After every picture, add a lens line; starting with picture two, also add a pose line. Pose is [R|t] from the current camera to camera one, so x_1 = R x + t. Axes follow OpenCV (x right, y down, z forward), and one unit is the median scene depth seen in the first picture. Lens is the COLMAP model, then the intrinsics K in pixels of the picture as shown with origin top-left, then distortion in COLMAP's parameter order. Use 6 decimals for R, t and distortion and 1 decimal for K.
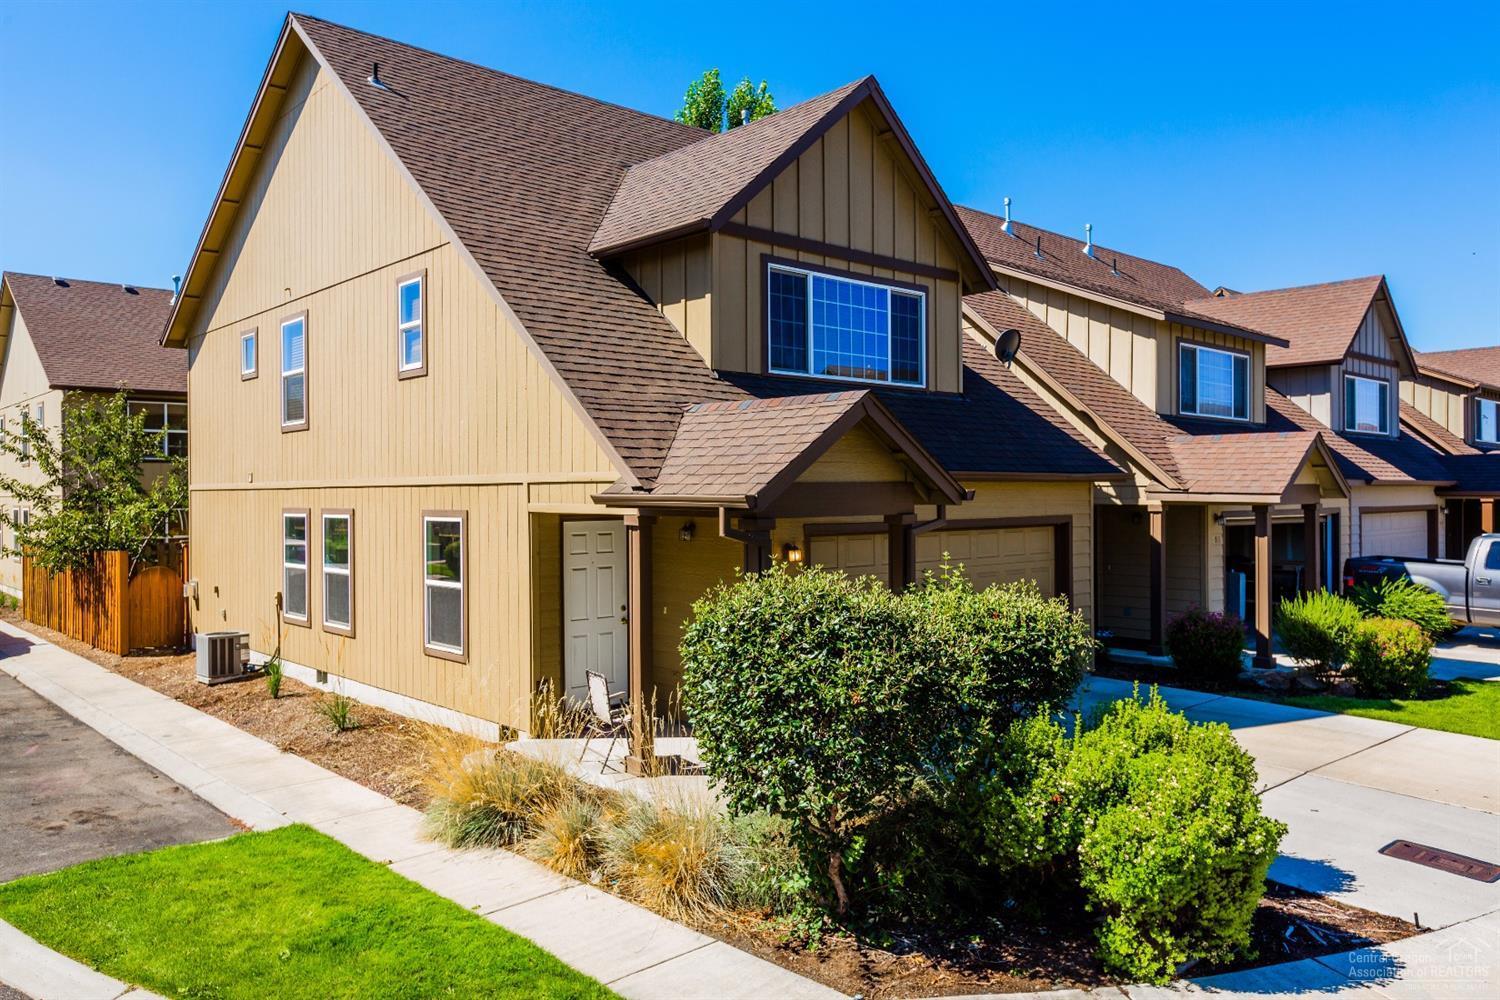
lens RADIAL K [[1112.3, 0, 751.1], [0, 1112.3, 498.1], [0, 0, 1]] dist [0.014015, 0.001414]
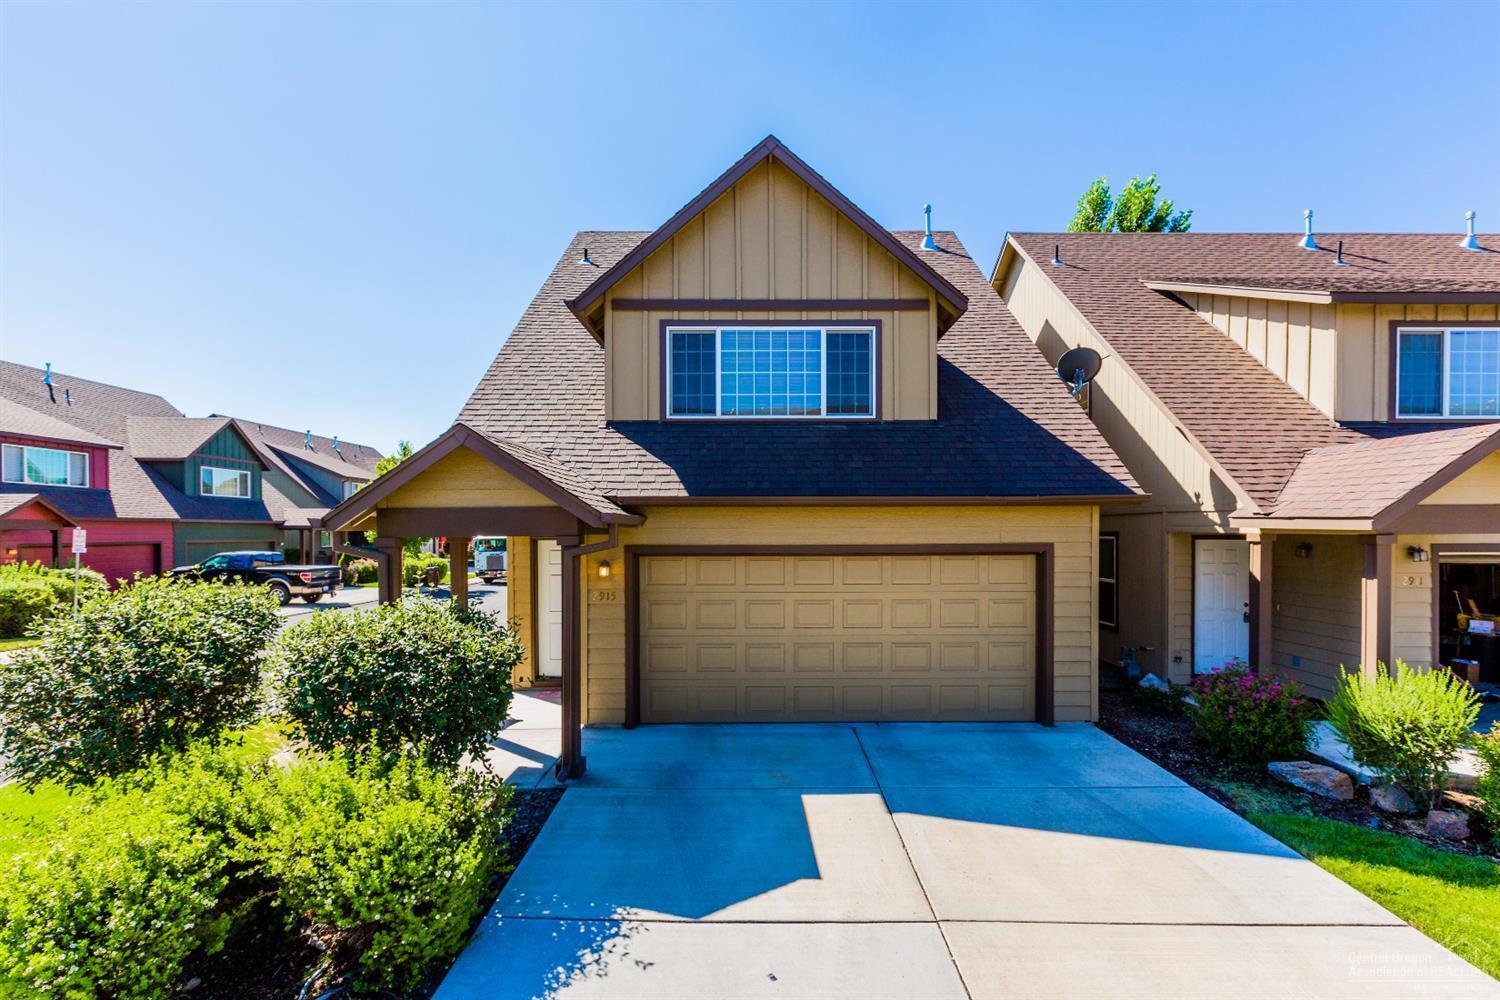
lens RADIAL K [[662.9, 0, 761.7], [0, 662.9, 538.8], [0, 0, 1]] dist [0.001200, 0.000168]
pose [[0.735898, 0.022392, -0.676722, 0.508139], [-0.004142, 0.999583, 0.028570, -0.003042], [0.677079, -0.018222, 0.735684, 0.471861]]
